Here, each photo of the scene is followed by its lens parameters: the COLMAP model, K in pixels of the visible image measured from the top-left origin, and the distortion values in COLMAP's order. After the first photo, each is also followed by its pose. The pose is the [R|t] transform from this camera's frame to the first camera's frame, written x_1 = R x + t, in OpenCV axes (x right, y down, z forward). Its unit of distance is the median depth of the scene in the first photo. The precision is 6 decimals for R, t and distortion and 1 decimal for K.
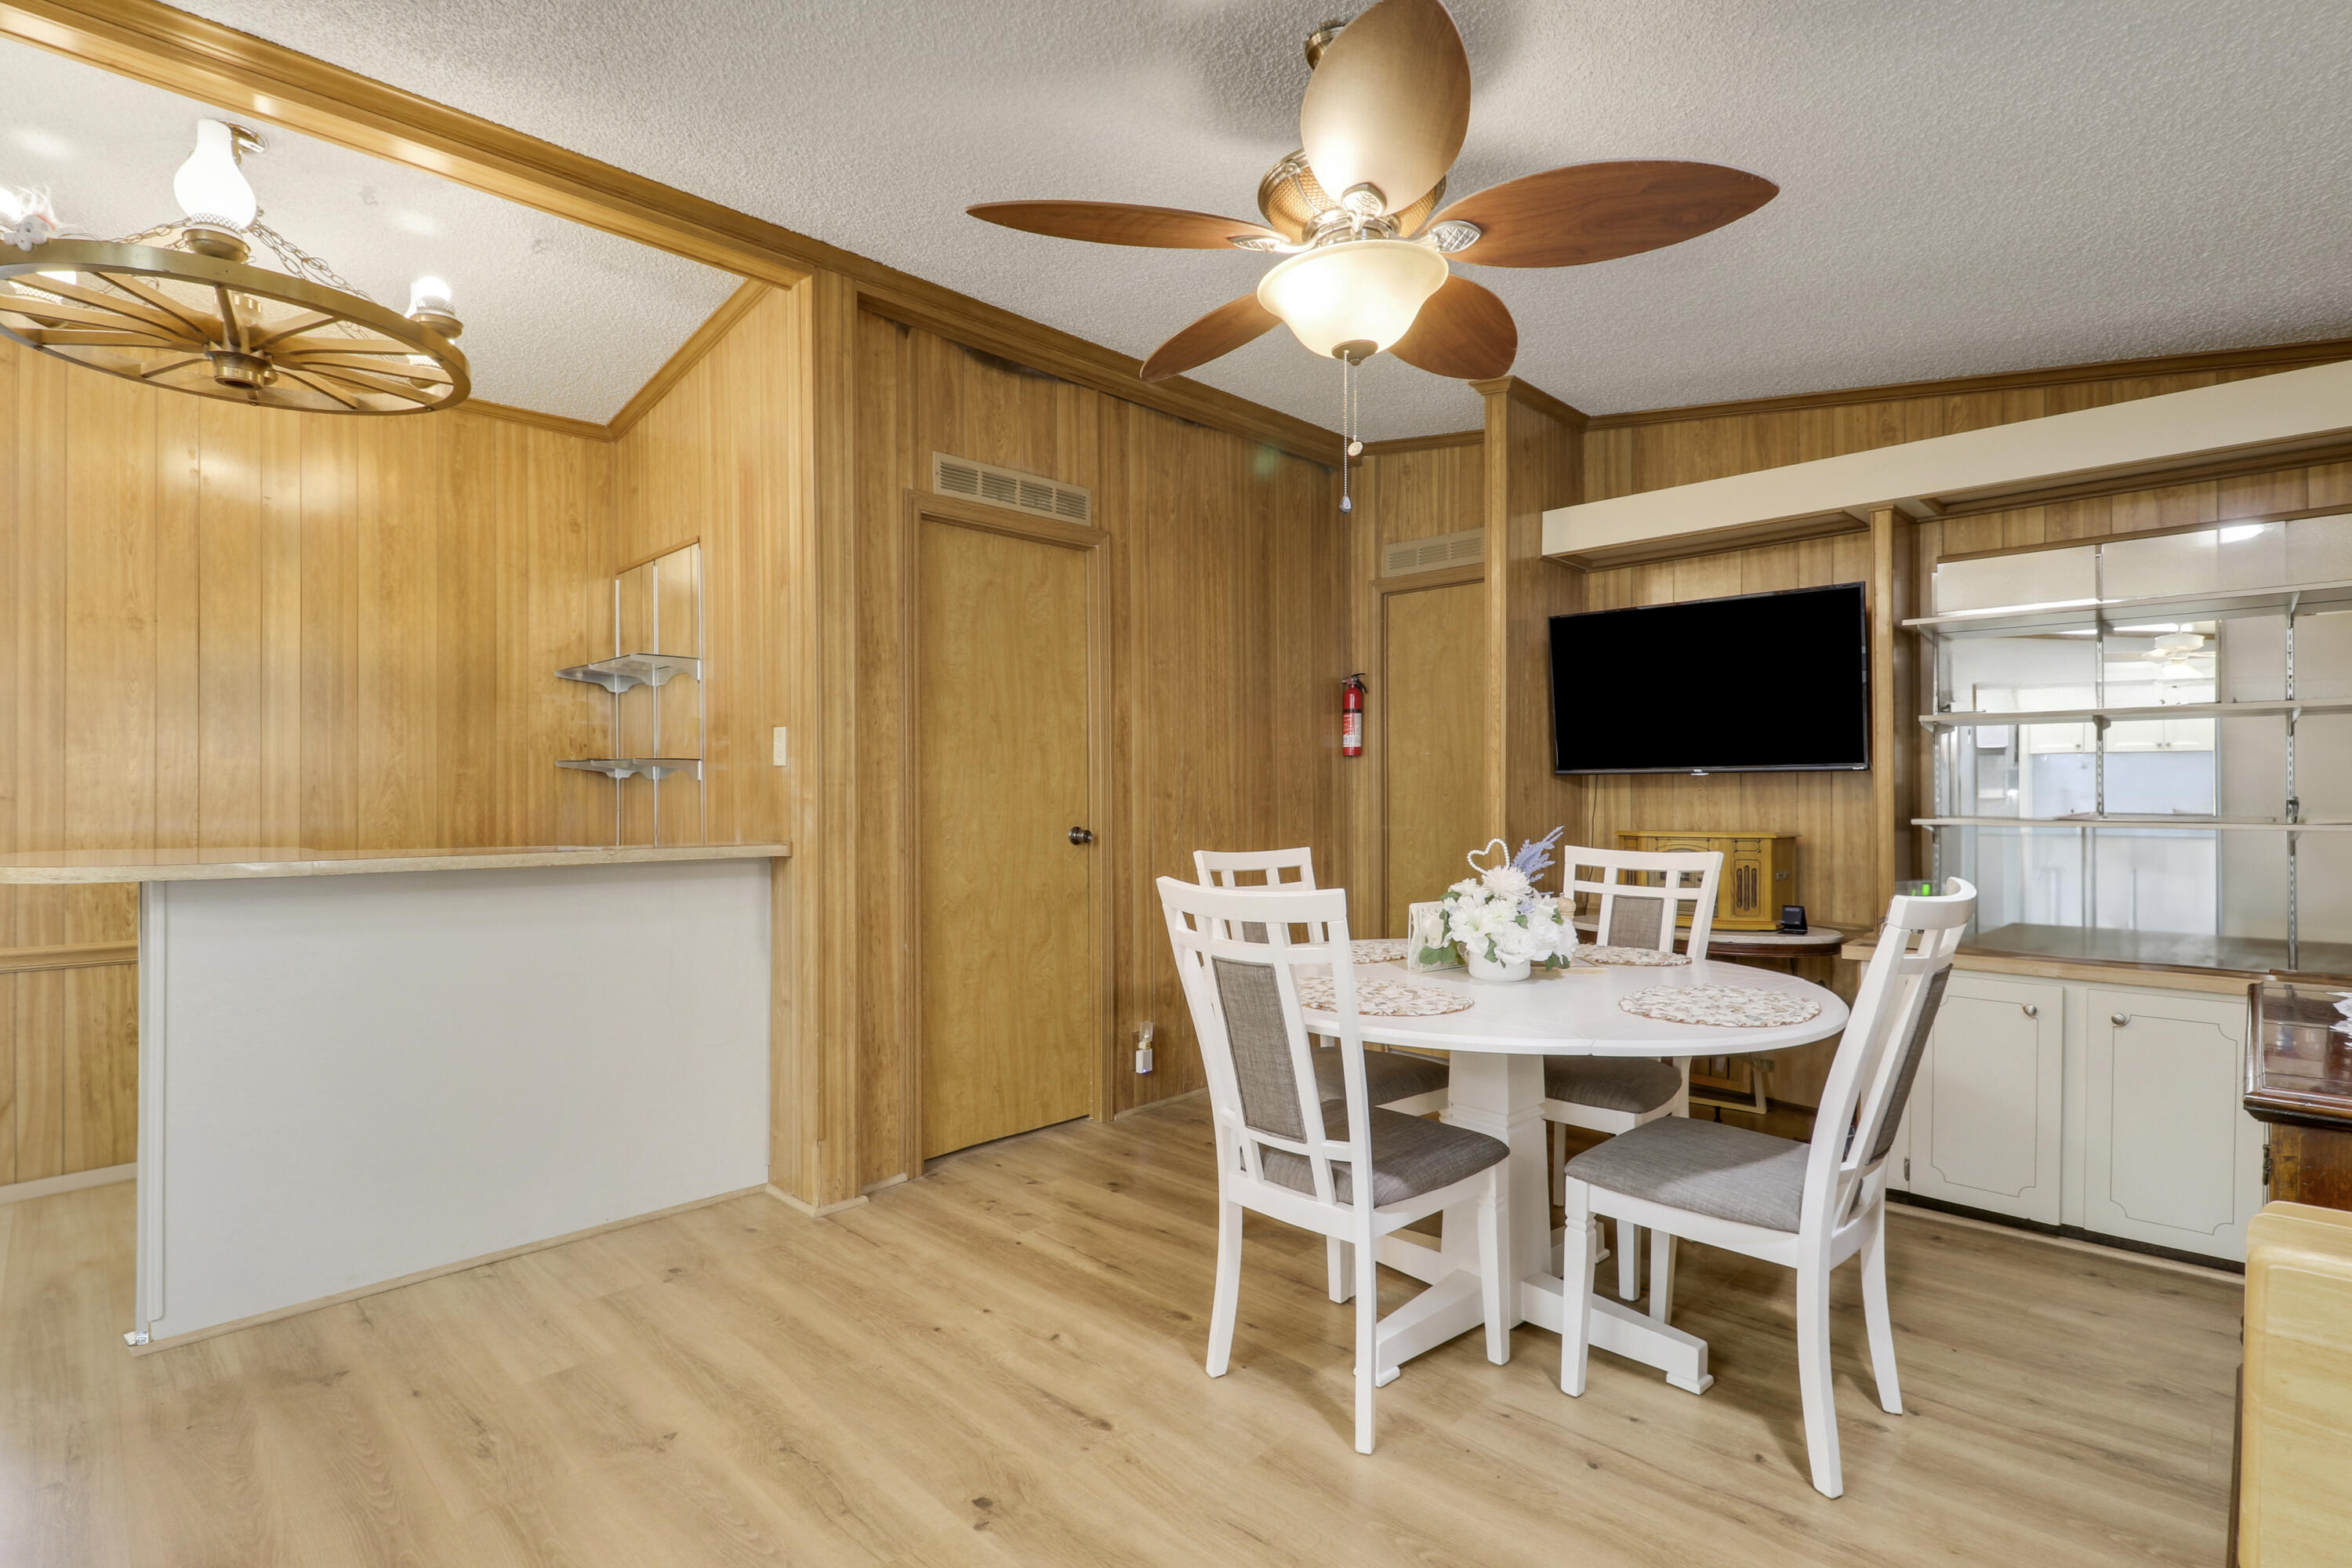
lens RADIAL K [[1107.9, 0, 1225.2], [0, 1107.9, 800.4], [0, 0, 1]] dist [0.001999, -0.009830]
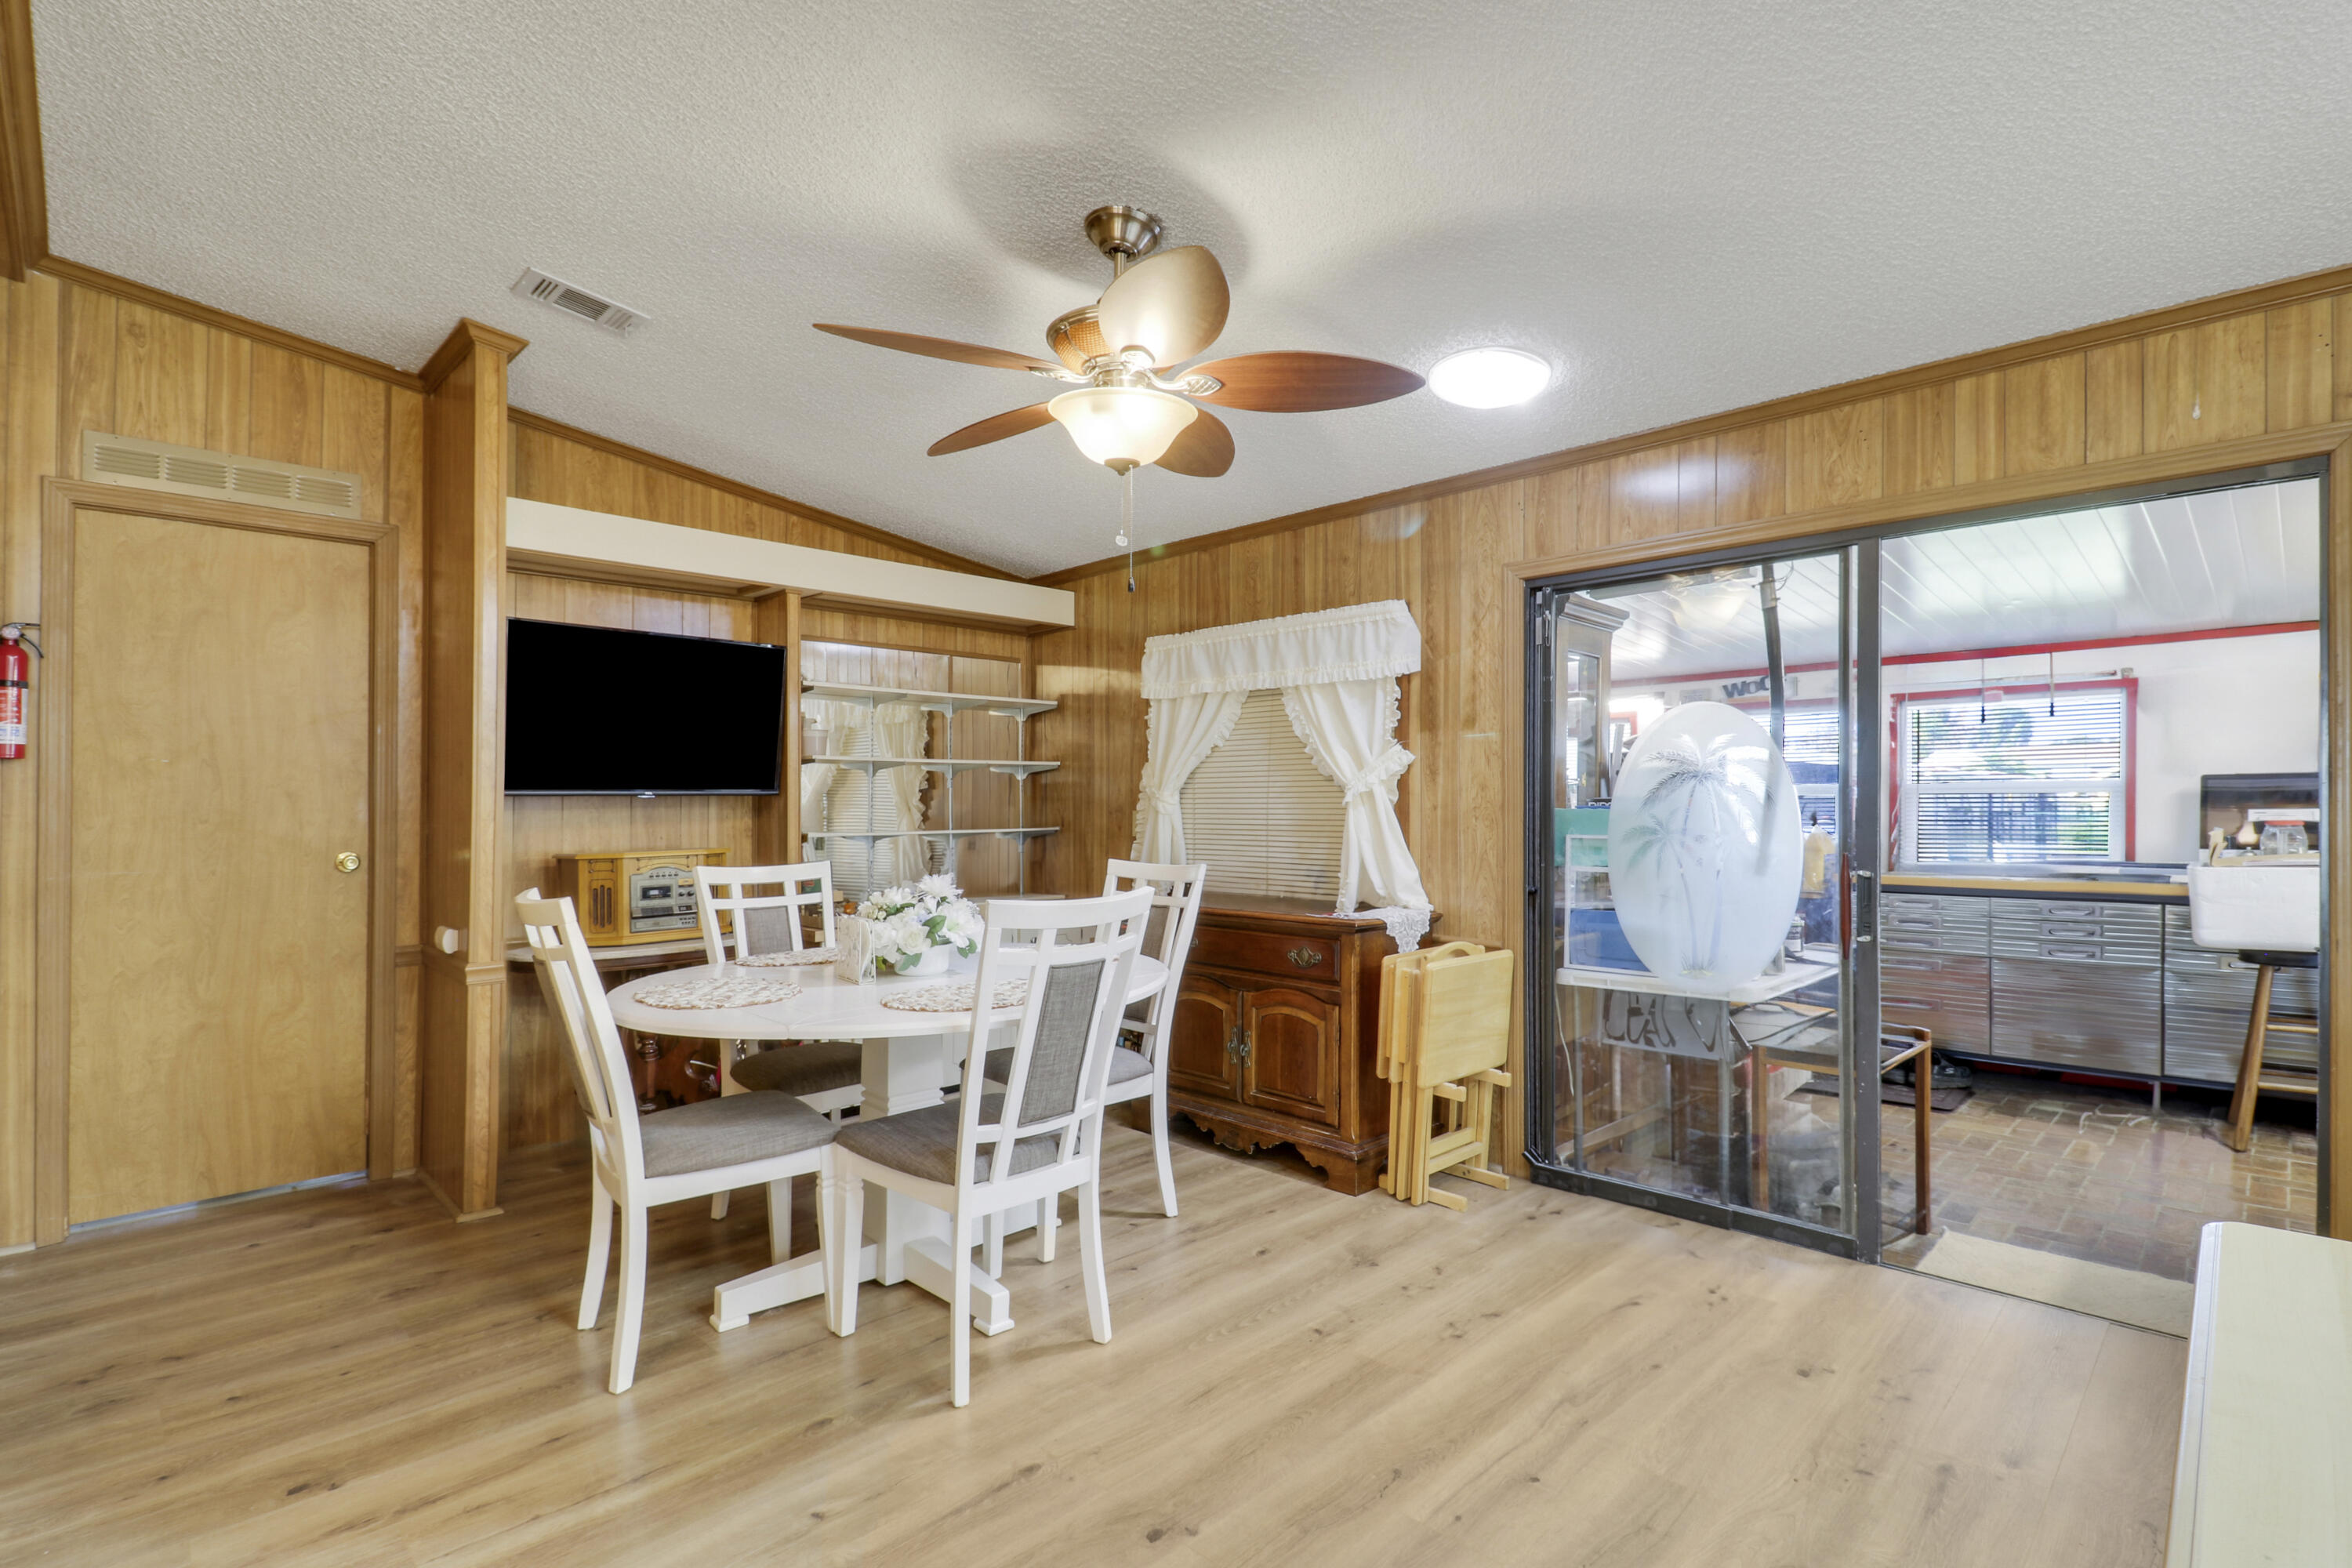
lens RADIAL K [[1107.9, 0, 1154.5], [0, 1107.9, 796.5], [0, 0, 1]] dist [0.001999, -0.009830]
pose [[0.038455, 0.011026, 0.999199, -0.852268], [0.012053, 0.999861, -0.011497, -0.008157], [-0.999188, 0.012486, 0.038317, 0.670927]]
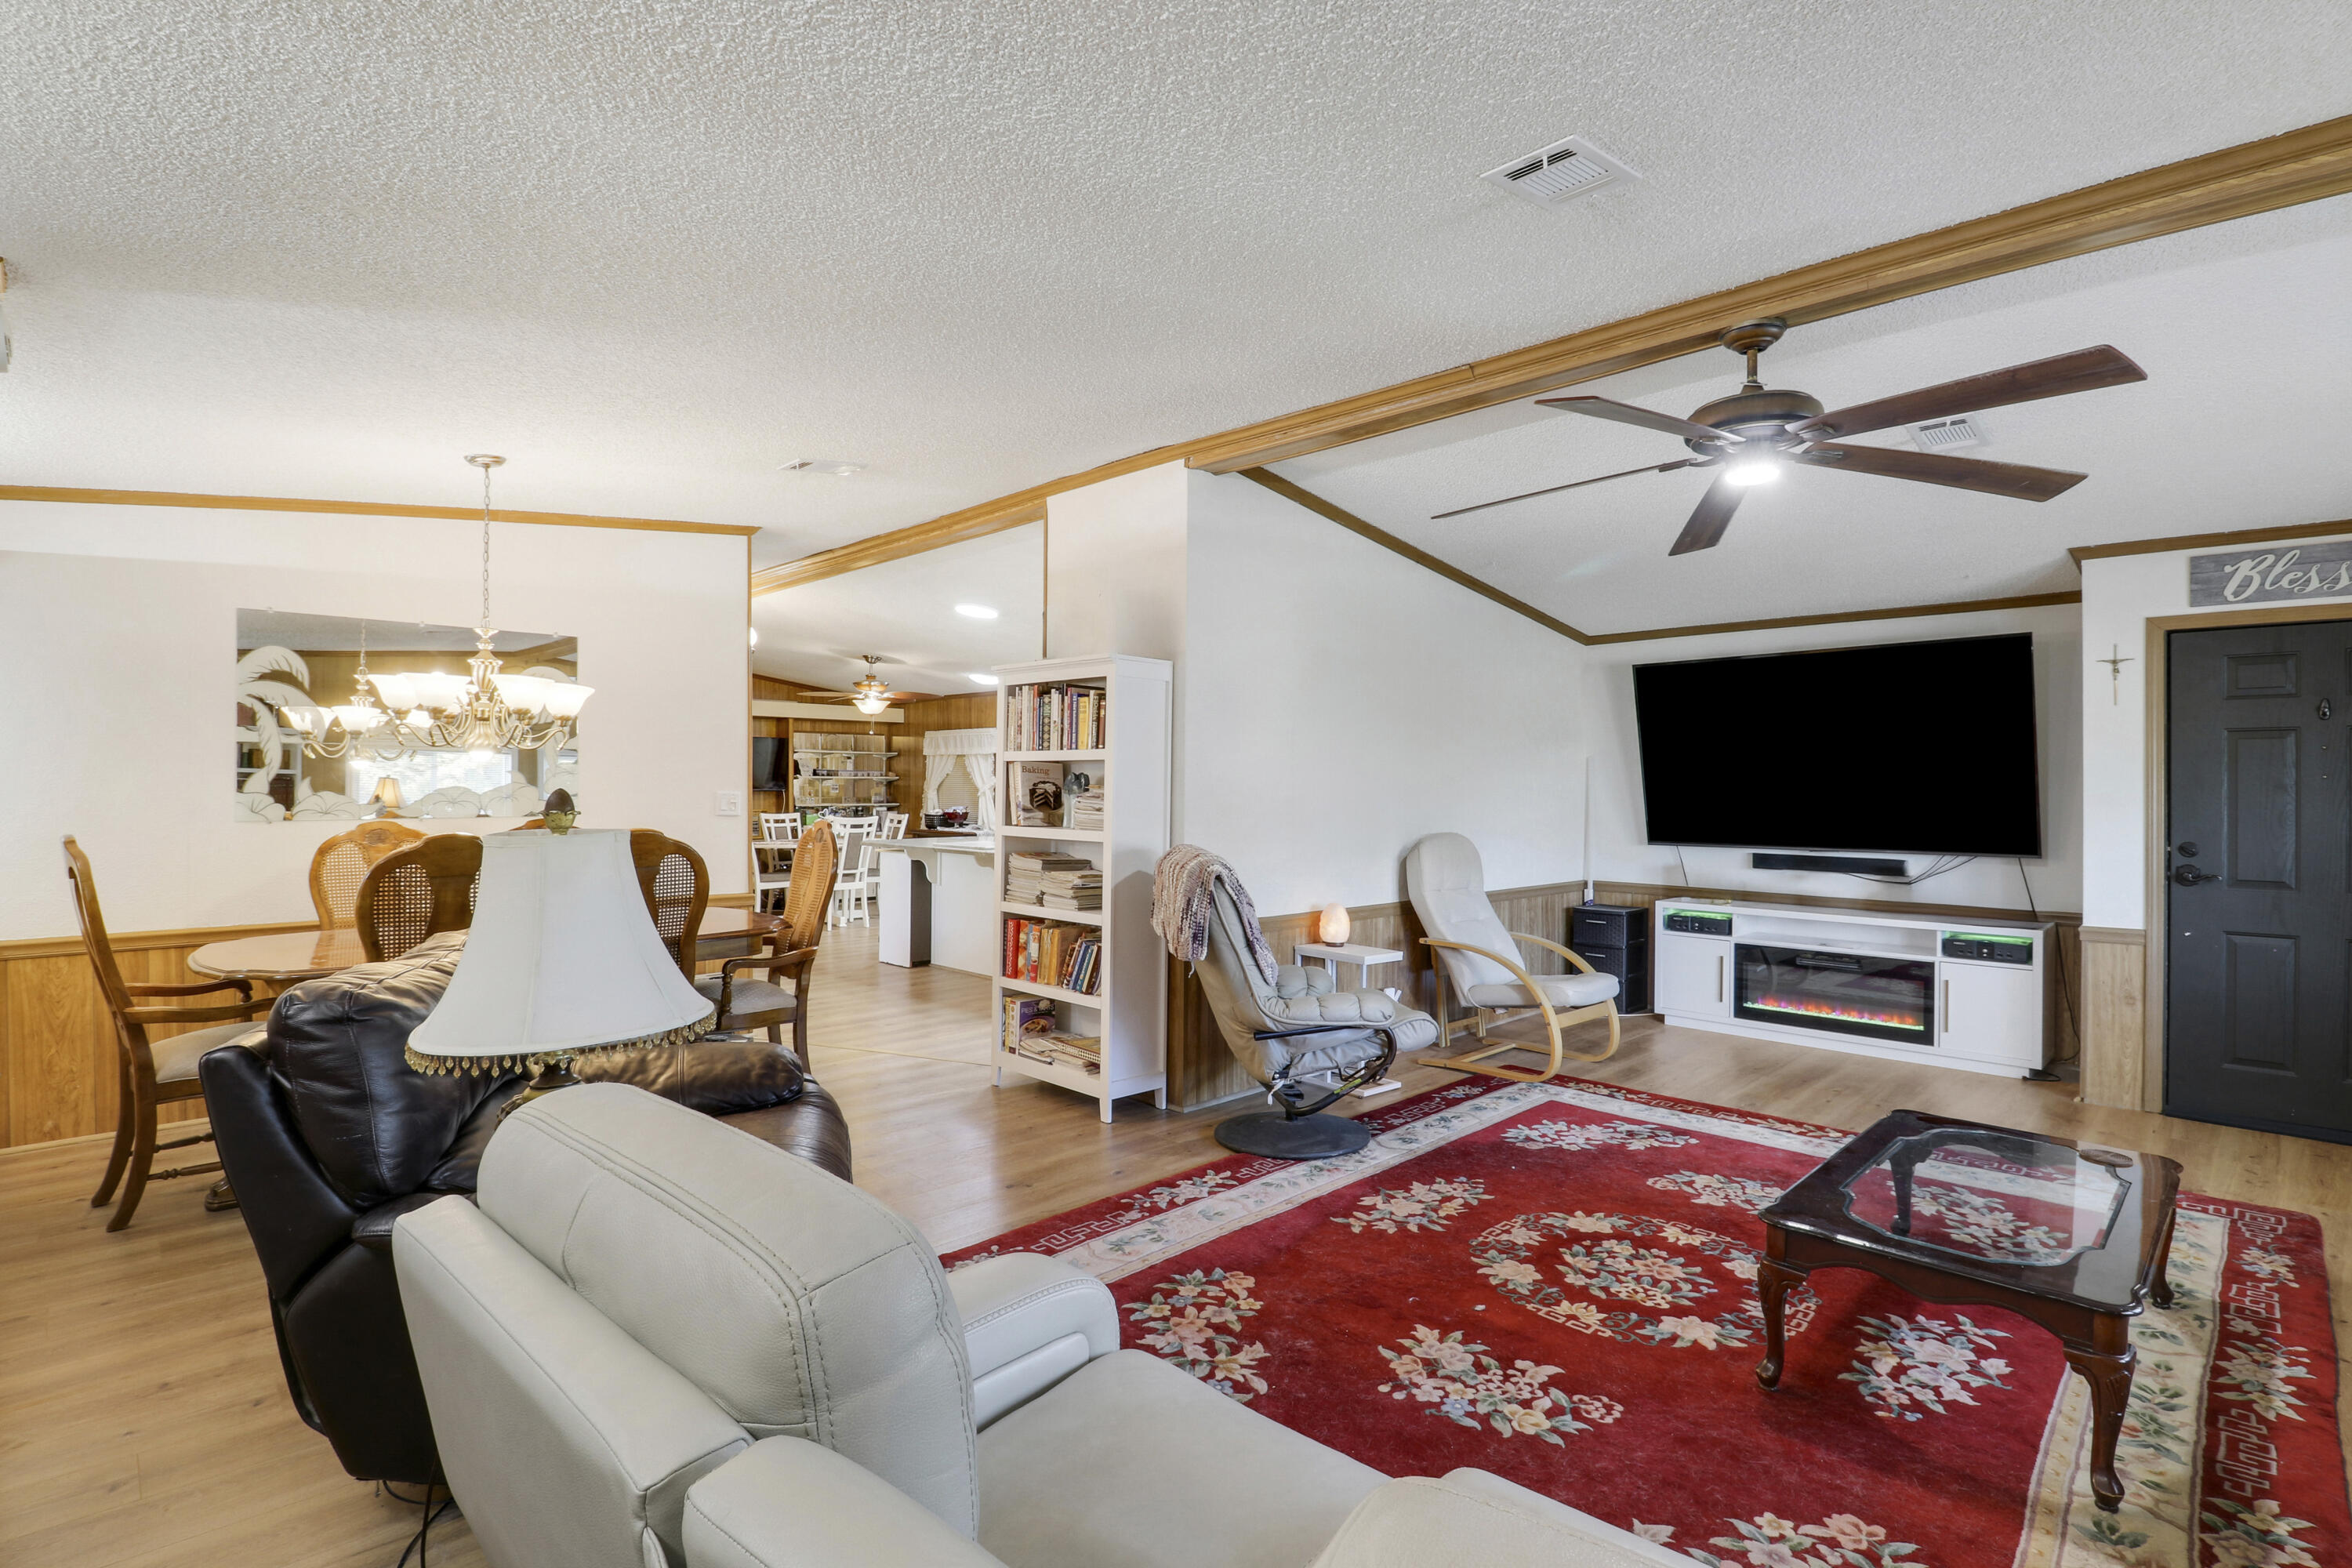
lens RADIAL K [[1107.9, 0, 1216.2], [0, 1107.9, 768.4], [0, 0, 1]] dist [0.001999, -0.009830]
pose [[-0.017656, 0.018527, 0.999672, -3.813227], [0.004137, 0.999821, -0.018457, -0.033573], [-0.999836, 0.003810, -0.017730, -0.403501]]
